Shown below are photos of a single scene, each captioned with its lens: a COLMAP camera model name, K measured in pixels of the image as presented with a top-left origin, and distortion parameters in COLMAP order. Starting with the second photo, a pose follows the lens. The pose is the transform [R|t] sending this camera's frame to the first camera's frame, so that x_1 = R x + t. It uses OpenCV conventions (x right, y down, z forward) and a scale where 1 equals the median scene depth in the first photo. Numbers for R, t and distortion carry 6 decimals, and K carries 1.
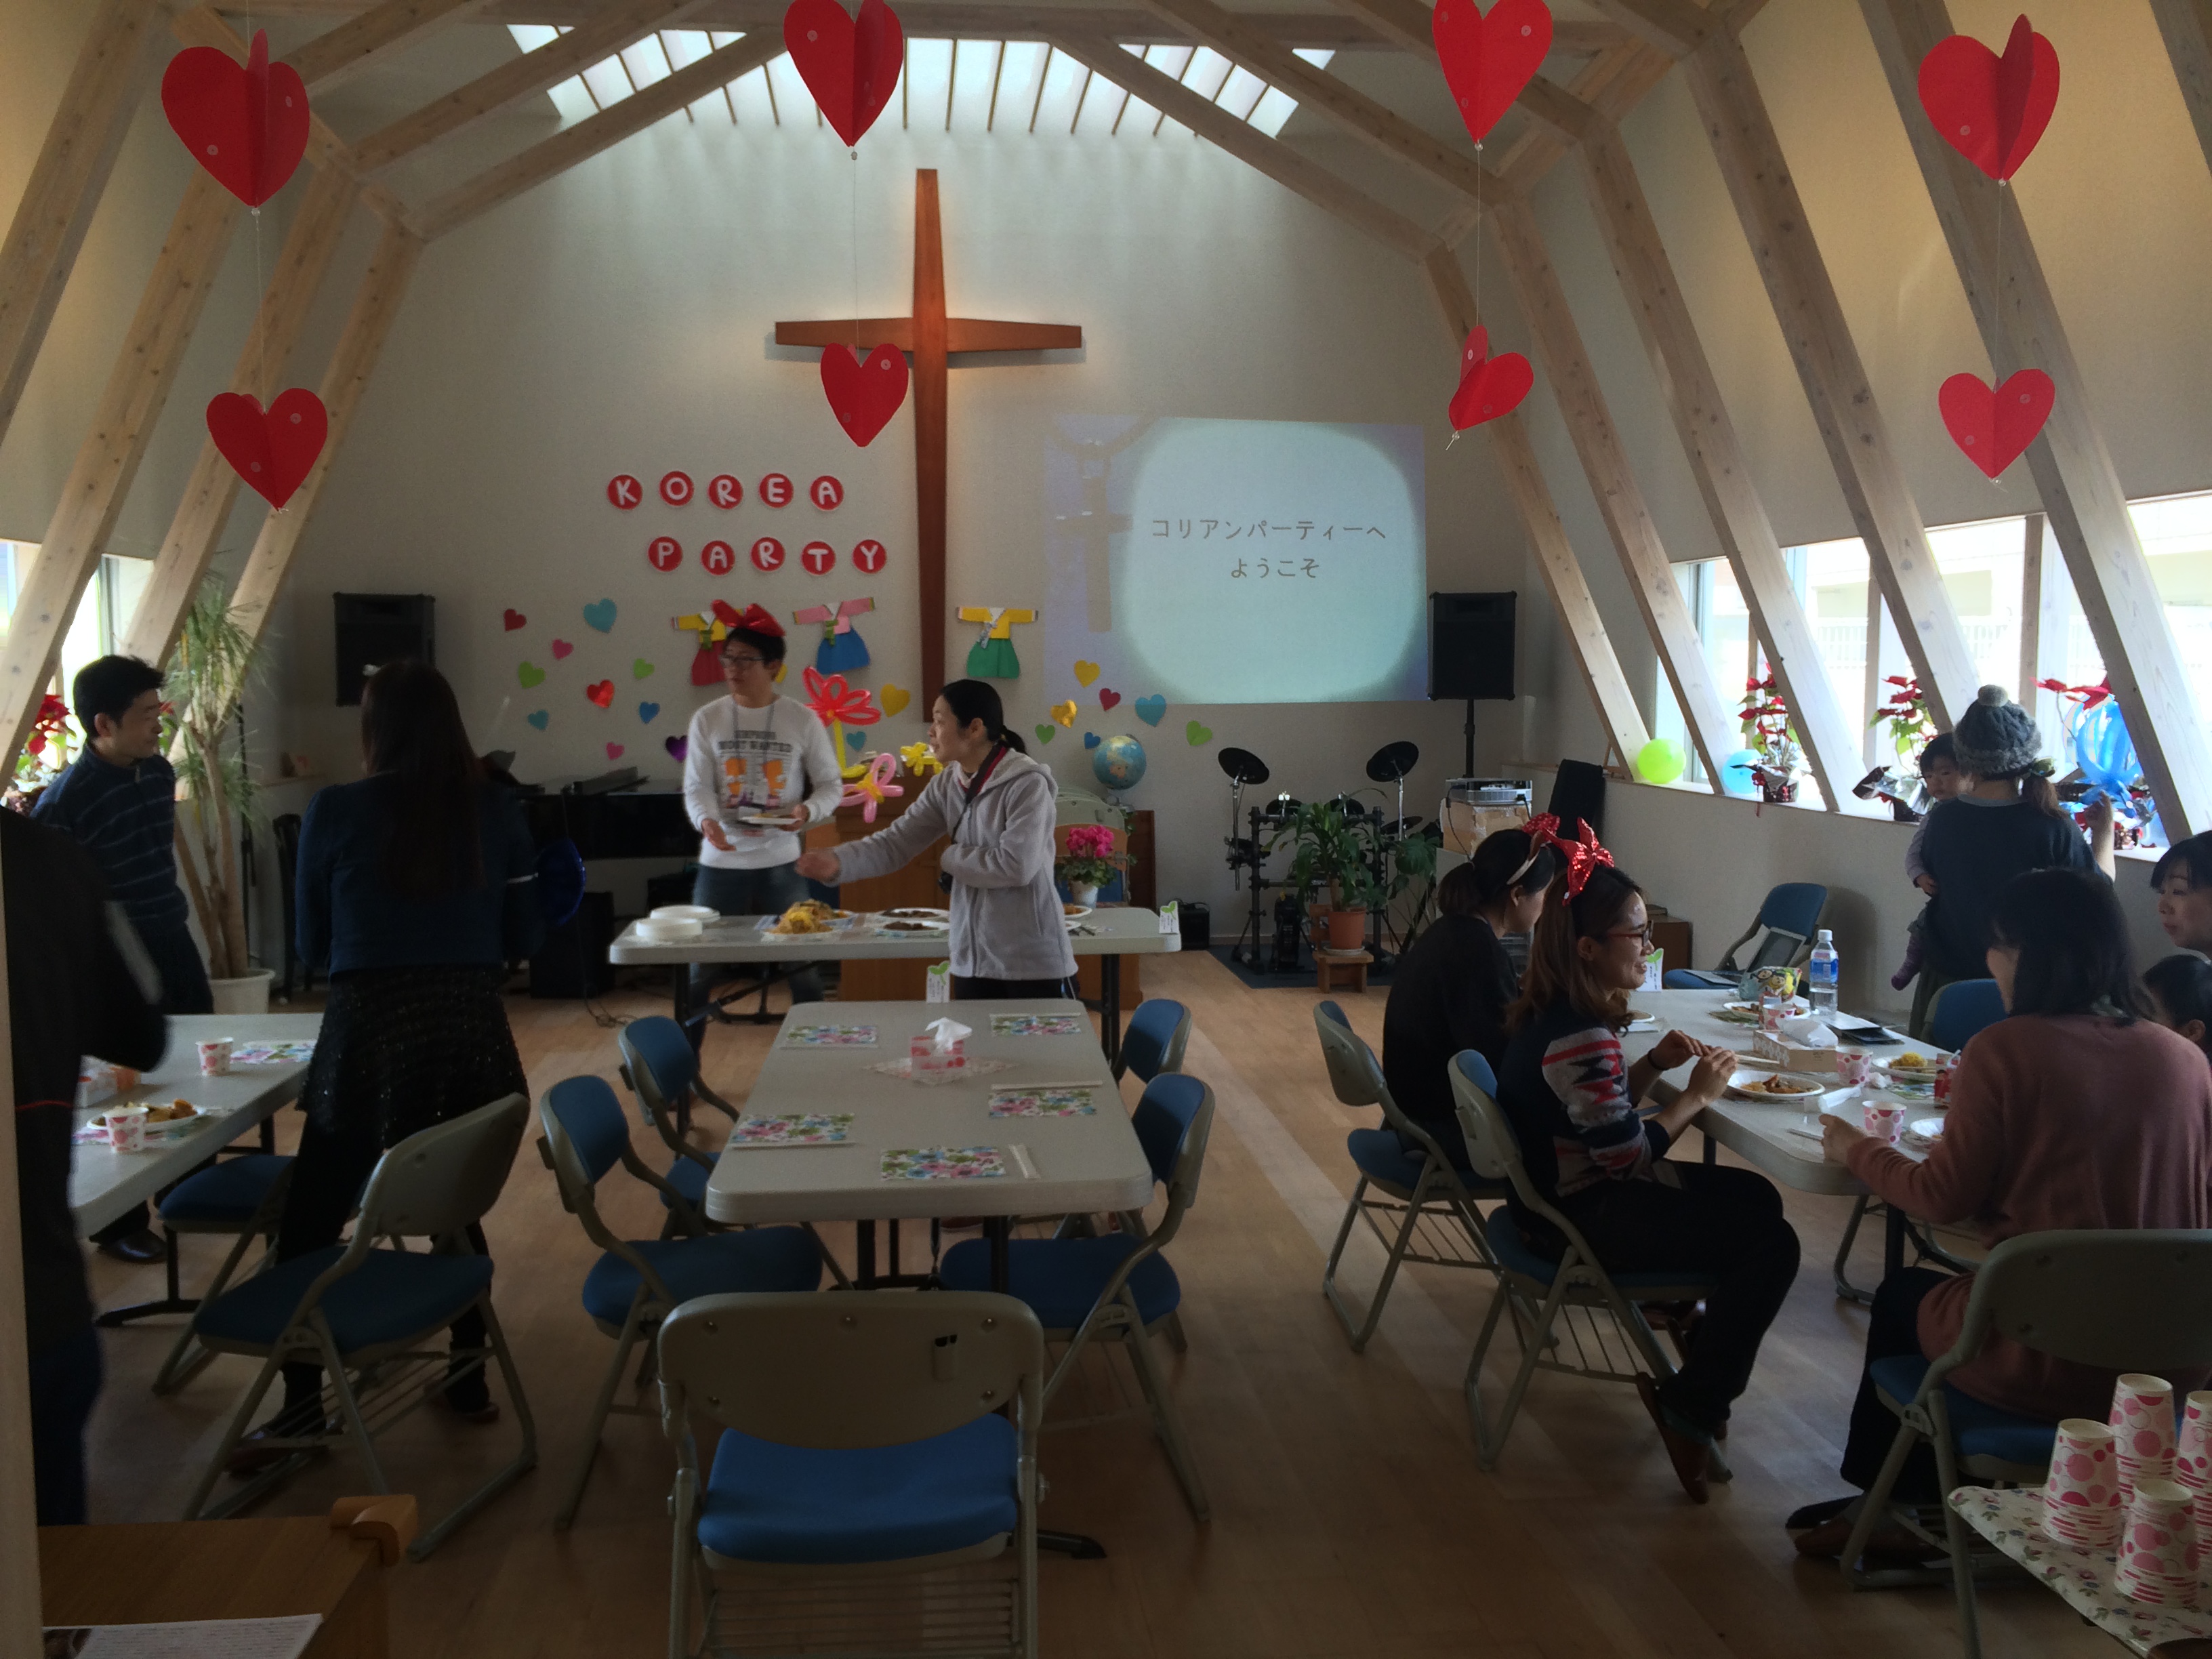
lens RADIAL K [[1902.3, 0, 1104.8], [0, 1902.3, 825.4], [0, 0, 1]] dist [0.033510, -0.063948]
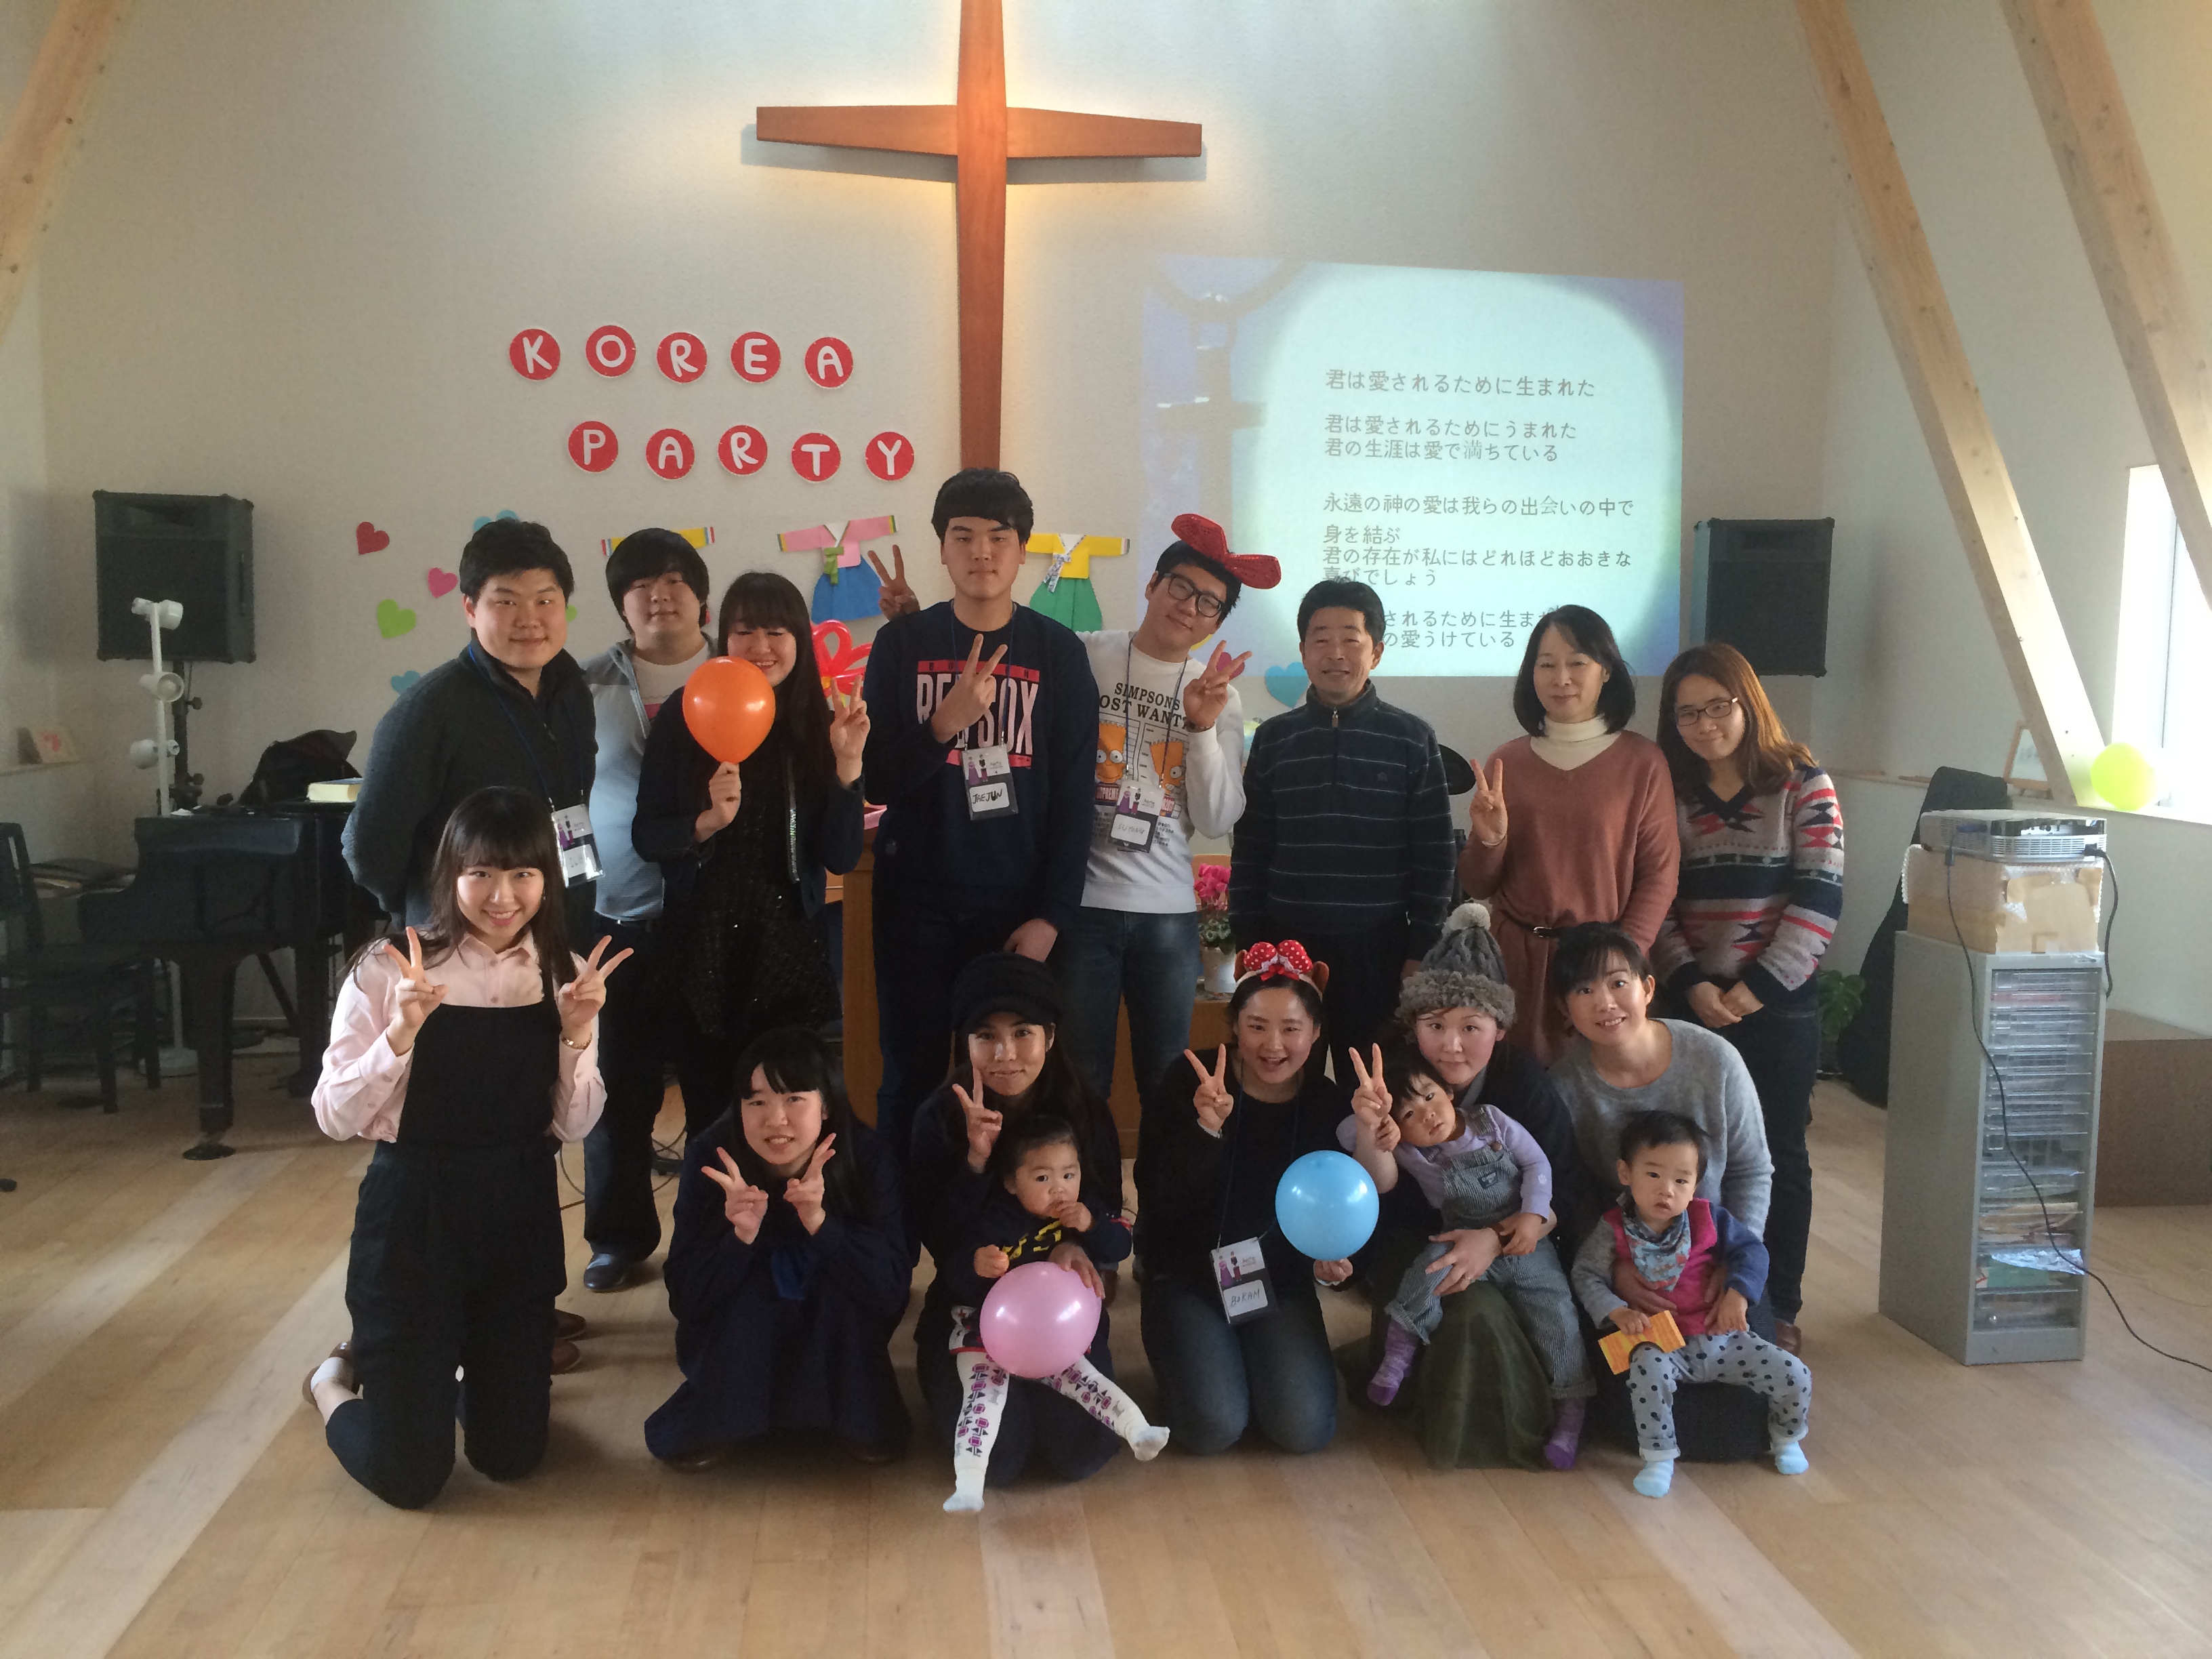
lens RADIAL K [[1902.3, 0, 1101.0], [0, 1902.3, 831.9], [0, 0, 1]] dist [0.033510, -0.063948]
pose [[0.999893, 0.014557, 0.001654, -0.046263], [-0.014582, 0.999767, 0.015942, -0.016820], [-0.001421, -0.015964, 0.999872, 0.307080]]
